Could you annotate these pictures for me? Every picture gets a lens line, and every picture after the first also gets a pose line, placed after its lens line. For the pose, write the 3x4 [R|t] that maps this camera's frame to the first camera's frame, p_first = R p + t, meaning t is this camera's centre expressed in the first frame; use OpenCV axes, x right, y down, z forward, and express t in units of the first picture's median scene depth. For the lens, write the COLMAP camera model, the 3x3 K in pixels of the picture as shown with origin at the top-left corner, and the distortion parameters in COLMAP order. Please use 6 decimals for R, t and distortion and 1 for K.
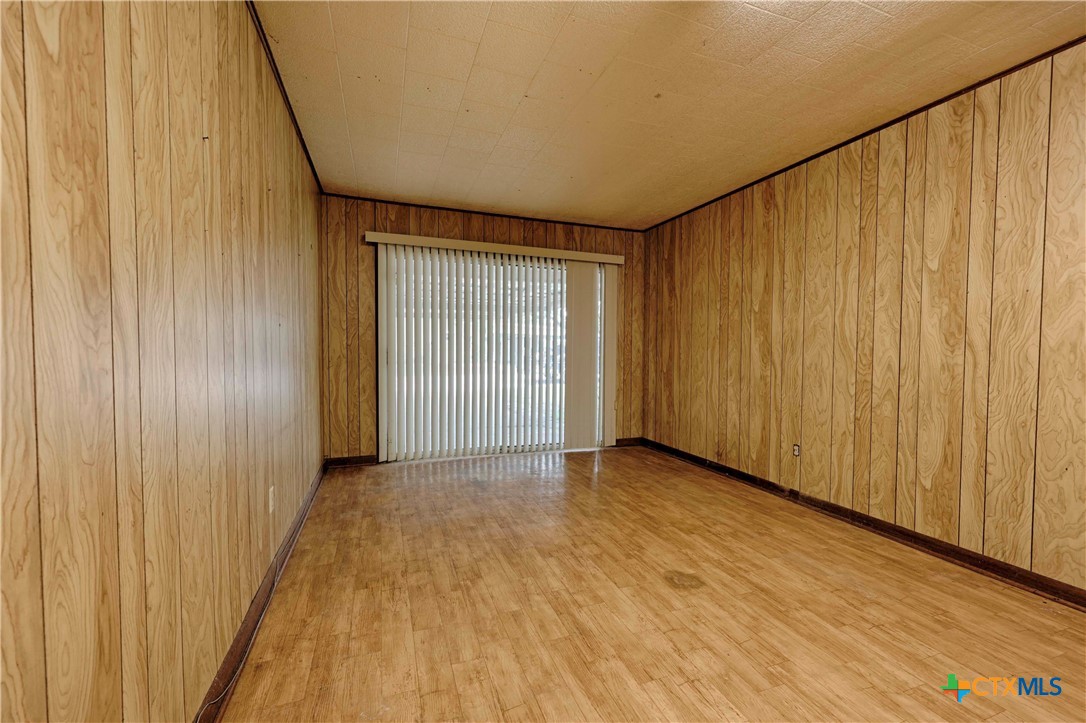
lens RADIAL K [[437.9, 0, 545.4], [0, 437.9, 361.2], [0, 0, 1]] dist [-0.001230, 0.000886]
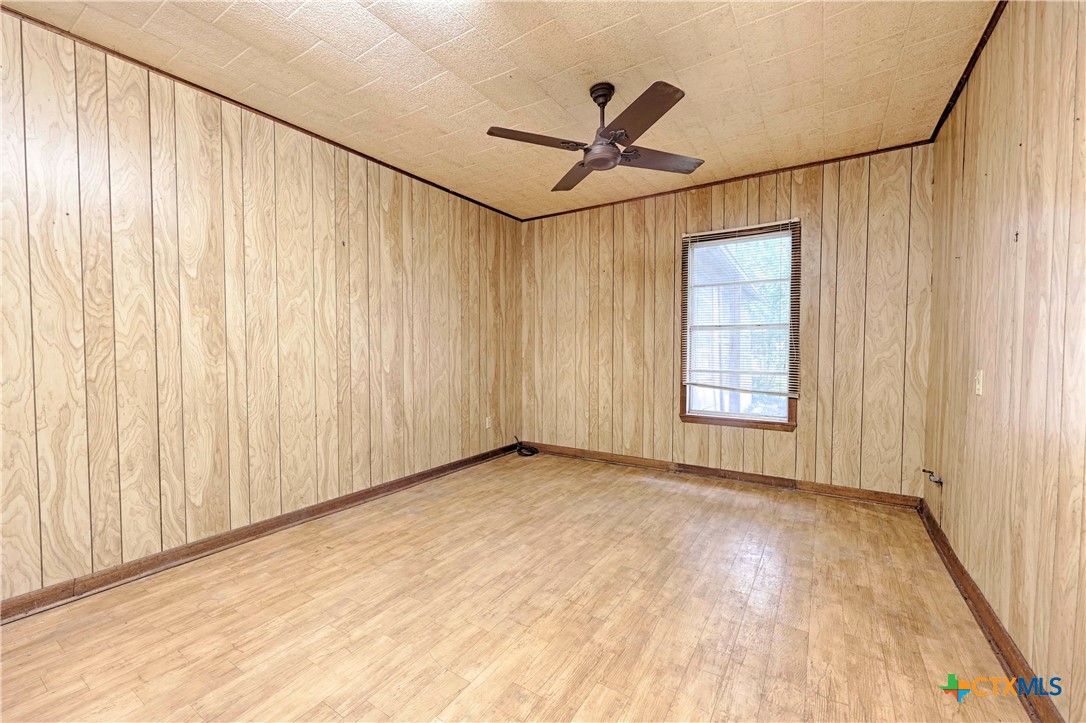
lens RADIAL K [[437.9, 0, 550.0], [0, 437.9, 364.1], [0, 0, 1]] dist [-0.001230, 0.000886]
pose [[-0.595025, -0.031885, 0.803074, -0.358077], [0.024272, 0.998044, 0.057611, -0.055612], [-0.803341, 0.053772, -0.593087, 0.982486]]
